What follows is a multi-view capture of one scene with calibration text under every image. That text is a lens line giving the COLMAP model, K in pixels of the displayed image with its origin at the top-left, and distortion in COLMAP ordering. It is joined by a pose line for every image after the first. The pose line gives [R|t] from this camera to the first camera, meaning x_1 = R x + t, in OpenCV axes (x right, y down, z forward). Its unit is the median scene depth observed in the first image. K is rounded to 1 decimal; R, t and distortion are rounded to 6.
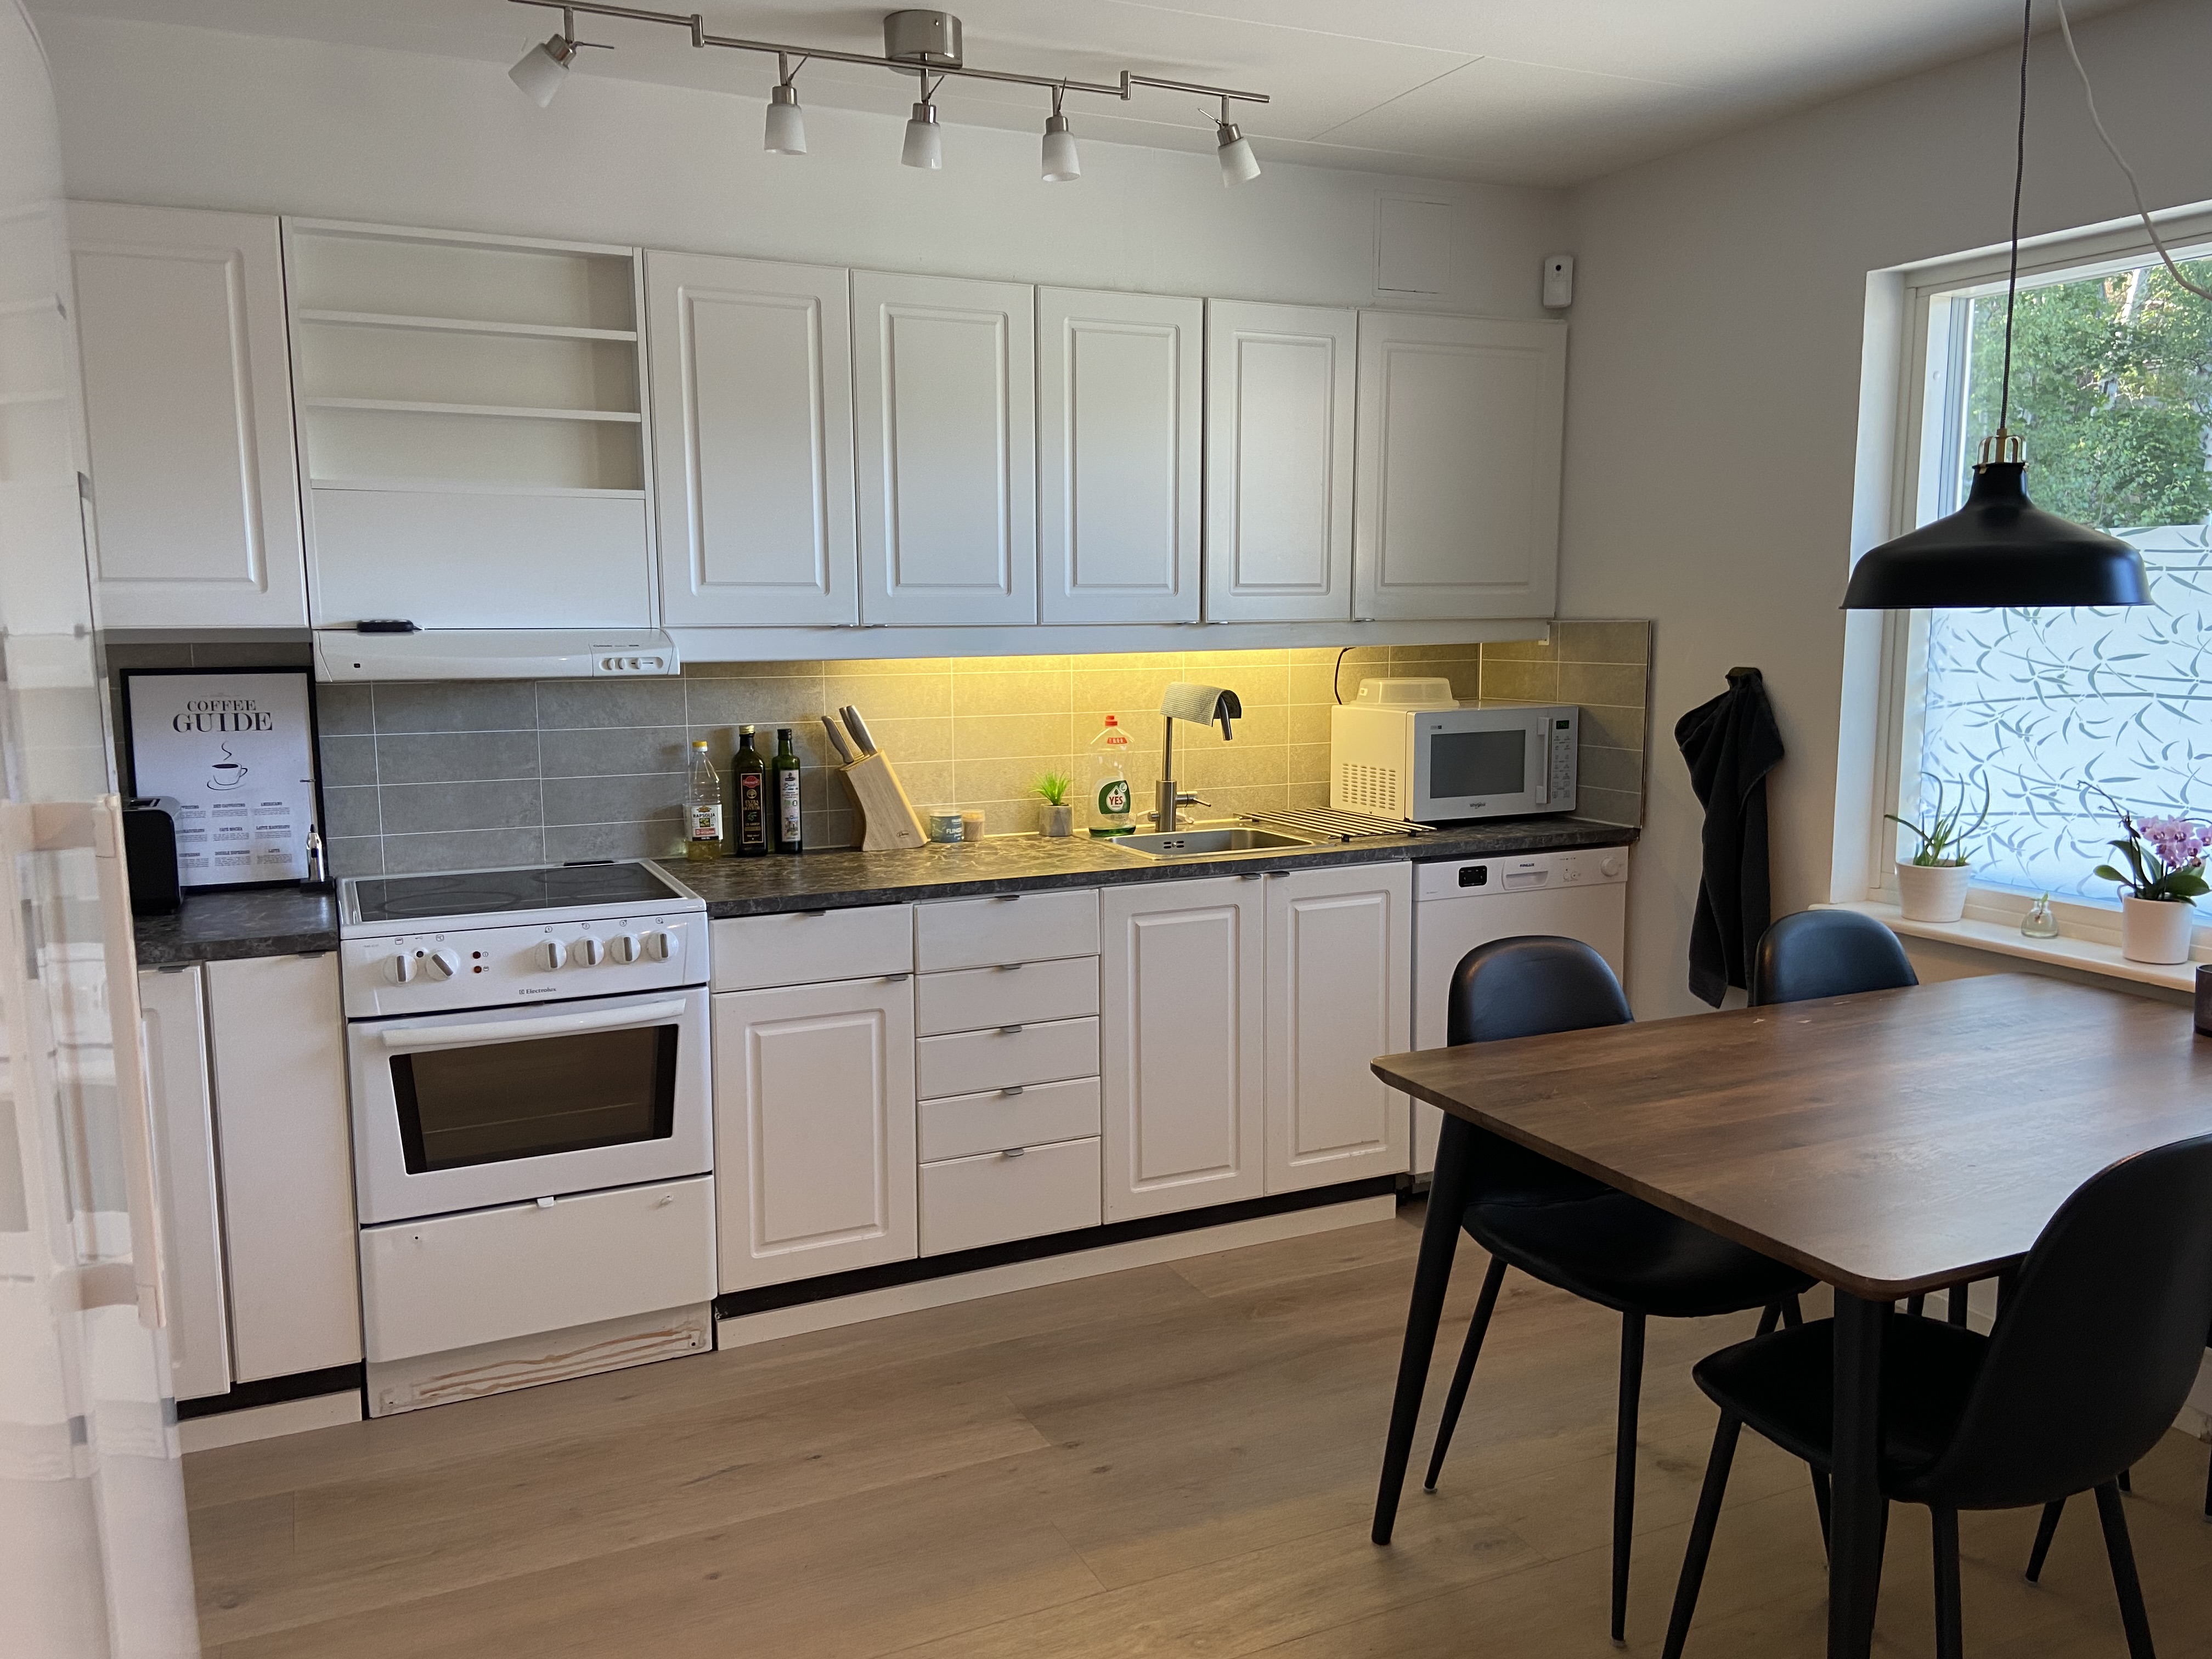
lens RADIAL K [[1663.8, 0, 1099.1], [0, 1663.8, 821.2], [0, 0, 1]] dist [0.088249, -0.134950]
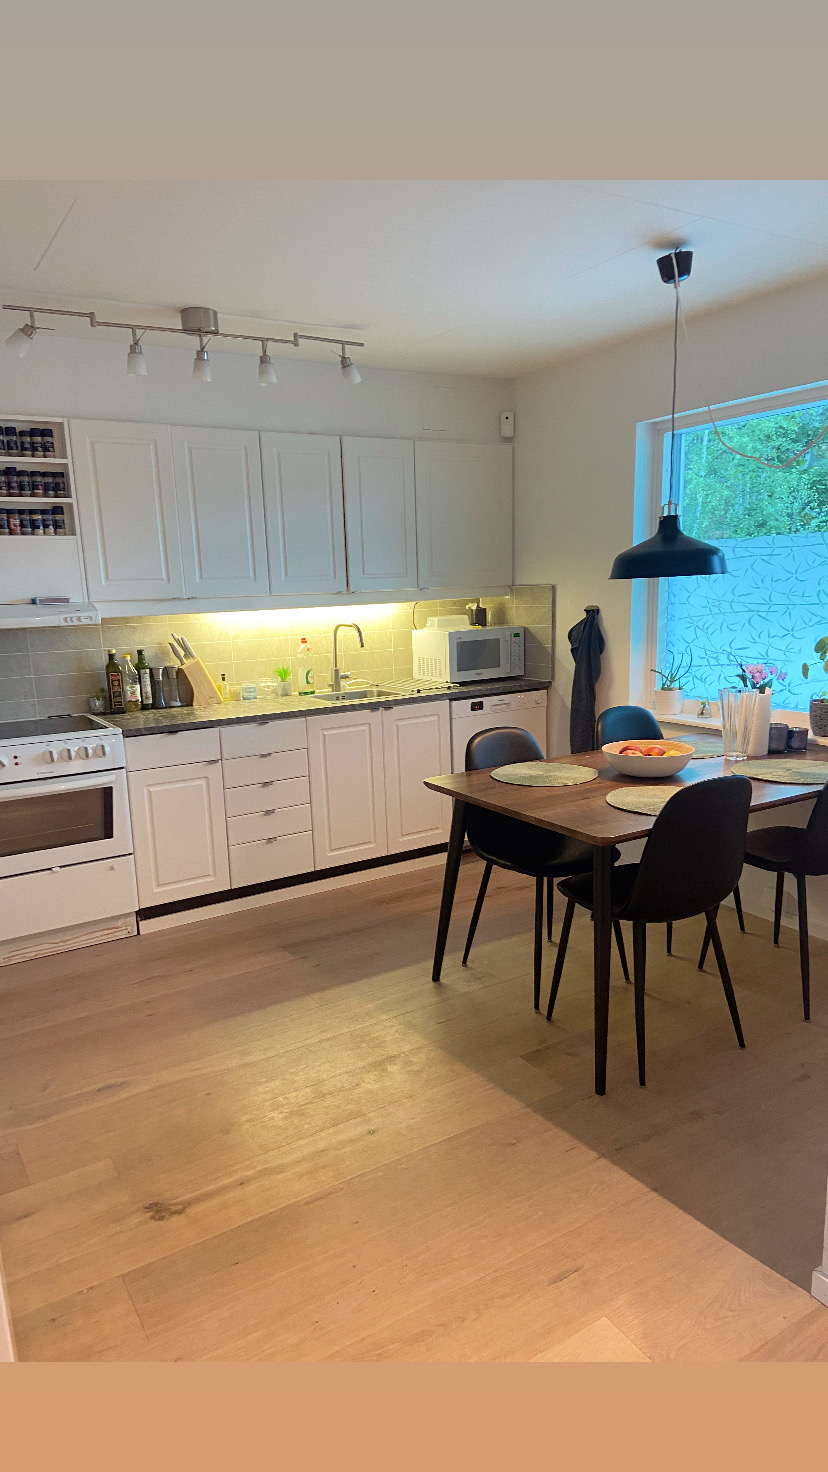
lens RADIAL K [[910.2, 0, 408.1], [0, 910.2, 765.6], [0, 0, 1]] dist [0.098783, -0.083156]
pose [[0.993451, -0.050130, 0.102677, 0.008217], [0.042747, 0.996423, 0.072892, 0.022611], [-0.105964, -0.068026, 0.992040, -0.210518]]
